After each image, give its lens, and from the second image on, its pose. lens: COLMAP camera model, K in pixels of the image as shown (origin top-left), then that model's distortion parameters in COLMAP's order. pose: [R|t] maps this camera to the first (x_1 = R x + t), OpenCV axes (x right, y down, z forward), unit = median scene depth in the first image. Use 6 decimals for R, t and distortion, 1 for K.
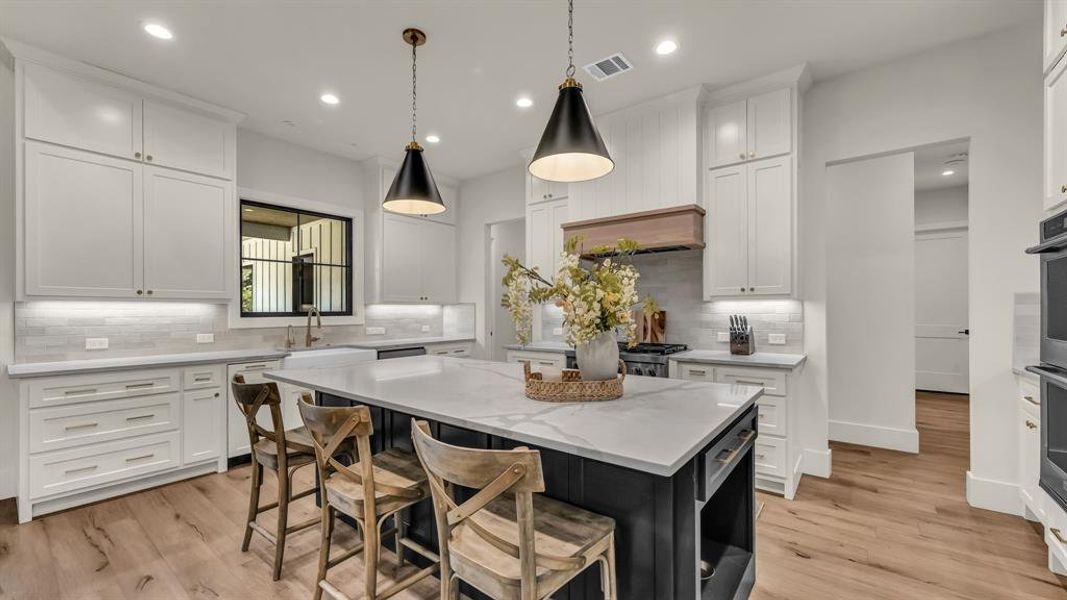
lens RADIAL K [[414.7, 0, 535.3], [0, 414.7, 304.2], [0, 0, 1]] dist [-0.001450, -0.000069]
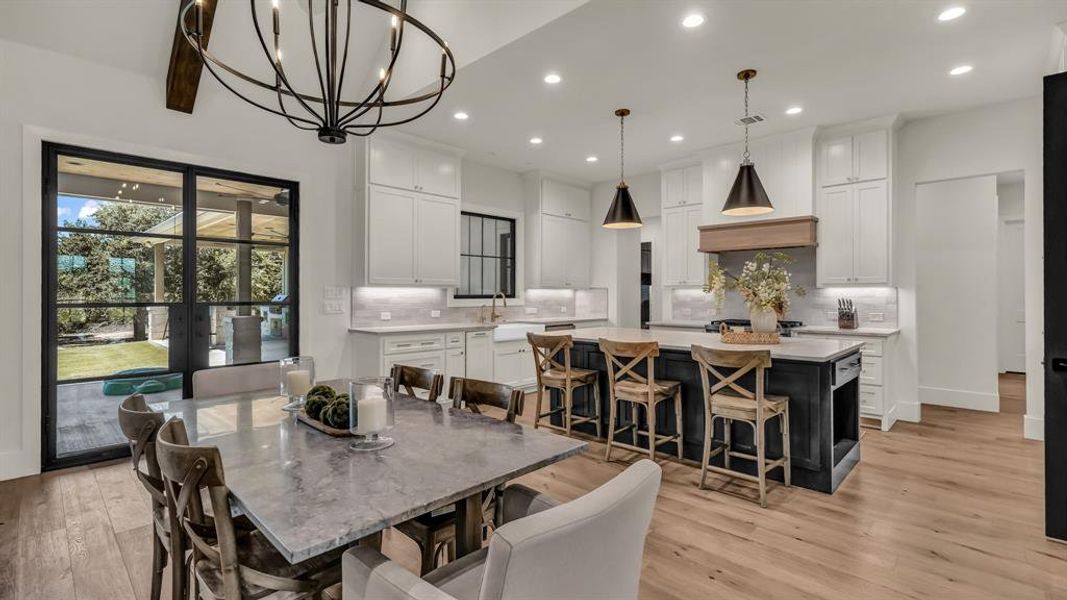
lens RADIAL K [[477.4, 0, 548.9], [0, 477.4, 285.9], [0, 0, 1]] dist [0.003297, 0.000282]
pose [[0.996750, 0.001859, -0.080538, -0.324923], [-0.002115, 0.999993, -0.003100, -0.006521], [0.080532, 0.003260, 0.996747, -0.587556]]
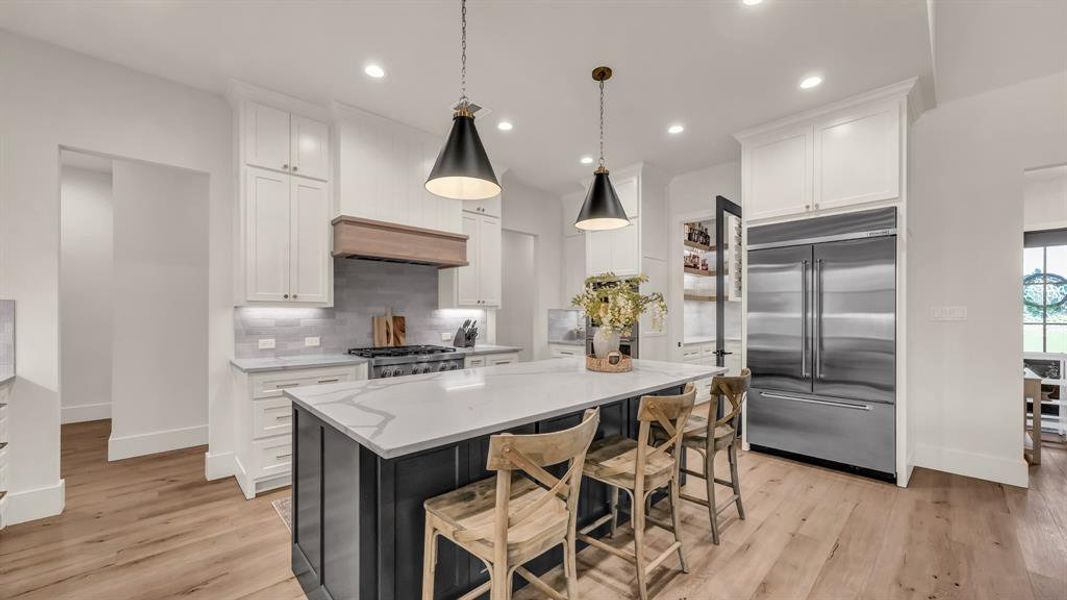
lens RADIAL K [[414.7, 0, 535.3], [0, 414.7, 304.2], [0, 0, 1]] dist [-0.001450, -0.000069]
pose [[0.164753, 0.030424, 0.985865, -0.828834], [-0.005914, 0.999537, -0.029858, 0.017562], [-0.986317, -0.000911, 0.164857, 0.546704]]
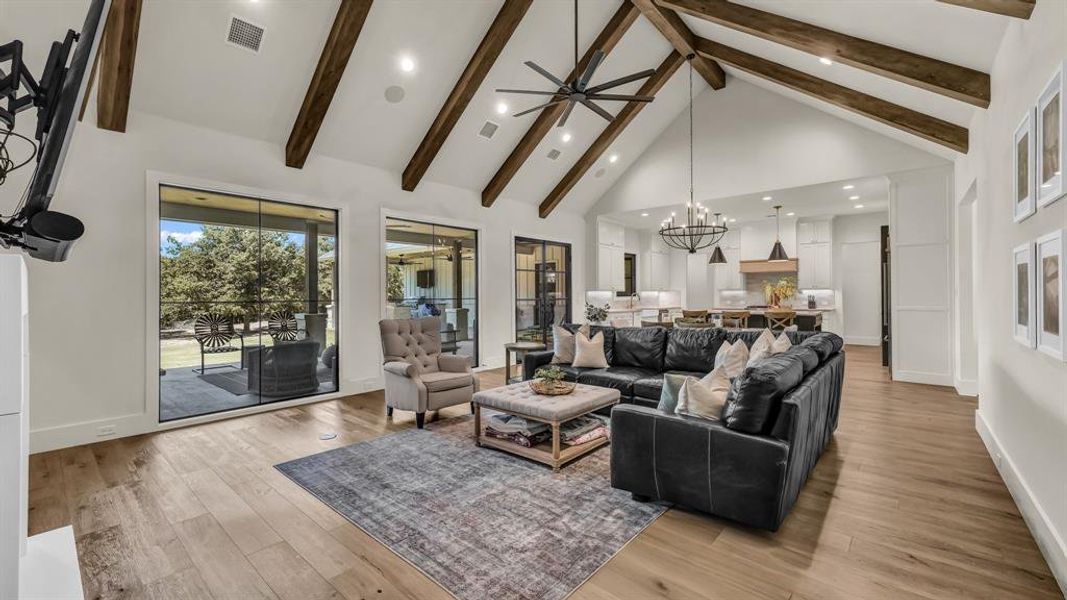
lens RADIAL K [[433.4, 0, 505.2], [0, 433.4, 289.0], [0, 0, 1]] dist [-0.025460, 0.000015]
pose [[0.996674, -0.002152, -0.081459, -1.407937], [0.001906, 0.999993, -0.003092, -0.009394], [0.081465, 0.002926, 0.996672, -2.168750]]
